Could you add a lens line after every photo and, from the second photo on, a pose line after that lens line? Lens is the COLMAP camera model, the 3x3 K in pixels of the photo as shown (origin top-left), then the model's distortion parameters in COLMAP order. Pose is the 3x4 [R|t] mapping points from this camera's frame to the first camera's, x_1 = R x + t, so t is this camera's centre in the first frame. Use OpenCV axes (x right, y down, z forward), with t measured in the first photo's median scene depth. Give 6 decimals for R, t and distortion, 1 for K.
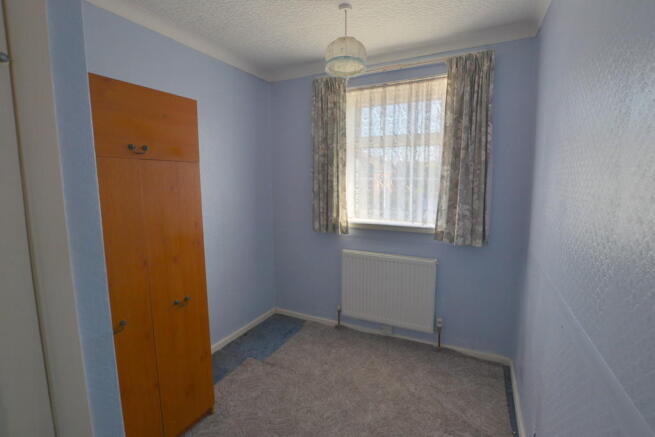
lens RADIAL K [[296.9, 0, 325.6], [0, 296.9, 214.9], [0, 0, 1]] dist [-0.018036, 0.001710]
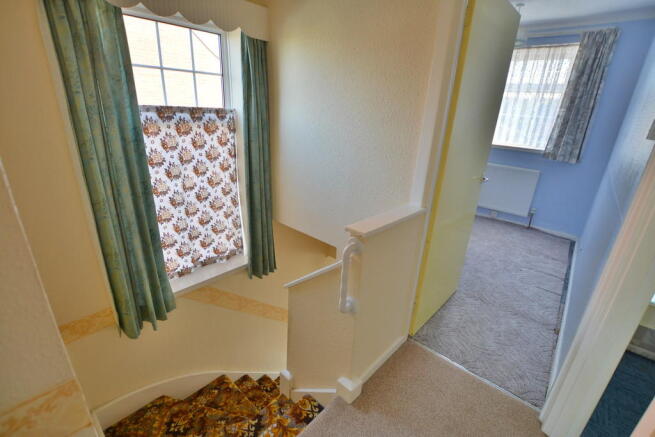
lens RADIAL K [[296.9, 0, 328.3], [0, 296.9, 215.6], [0, 0, 1]] dist [-0.018036, 0.001710]
pose [[0.969662, 0.123667, -0.210861, -0.385588], [-0.069514, 0.966479, 0.247158, 0.079091], [0.234358, -0.225001, 0.945754, -0.851101]]
